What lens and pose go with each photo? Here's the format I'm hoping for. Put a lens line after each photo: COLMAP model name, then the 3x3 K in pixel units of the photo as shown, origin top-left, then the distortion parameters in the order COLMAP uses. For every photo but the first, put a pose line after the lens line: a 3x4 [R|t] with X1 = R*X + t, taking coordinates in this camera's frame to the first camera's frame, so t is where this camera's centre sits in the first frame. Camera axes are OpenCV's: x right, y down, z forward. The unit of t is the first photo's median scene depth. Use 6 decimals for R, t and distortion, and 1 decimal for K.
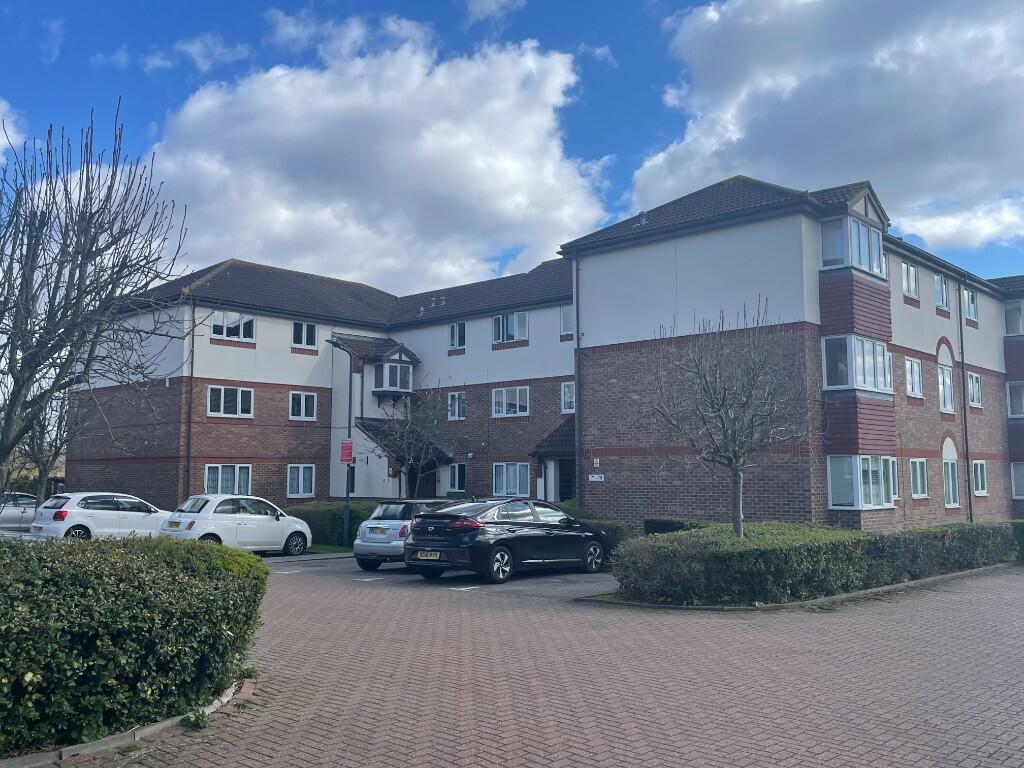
lens RADIAL K [[949.2, 0, 512.0], [0, 949.2, 384.0], [0, 0, 1]] dist [-0.003020, 0.001521]
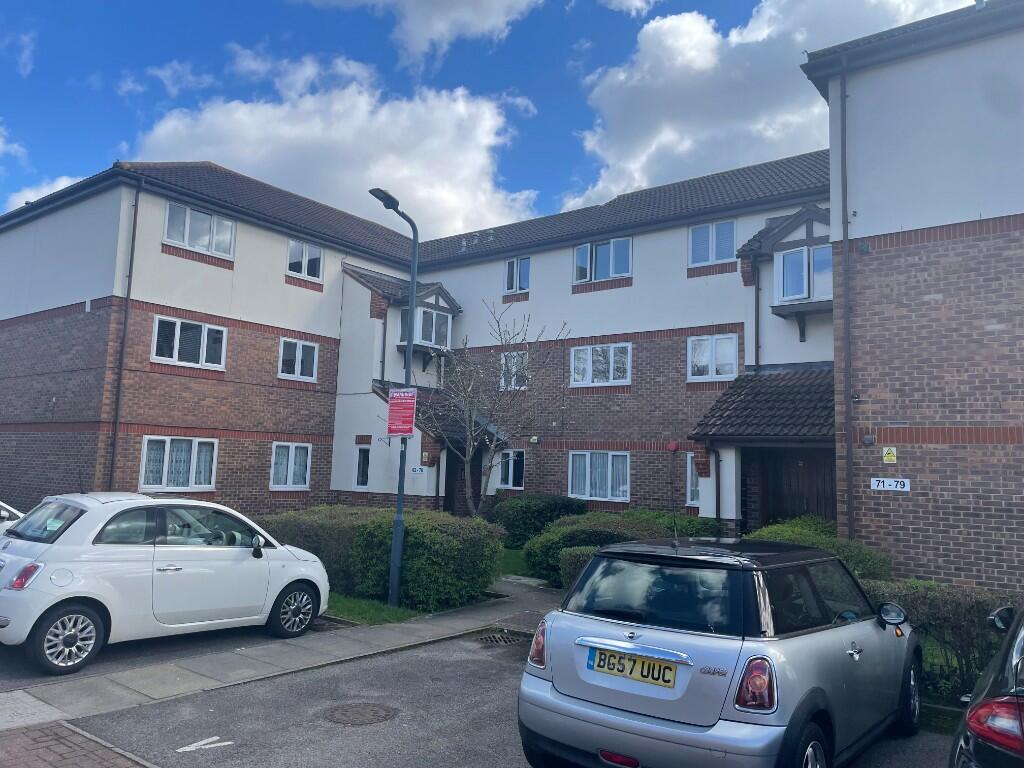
lens RADIAL K [[769.9, 0, 512.0], [0, 769.9, 384.0], [0, 0, 1]] dist [0.013846, -0.000221]
pose [[0.995981, 0.045557, 0.077118, -0.110742], [-0.044619, 0.998908, -0.013841, 0.043682], [-0.077664, 0.010344, 0.996926, 0.436954]]
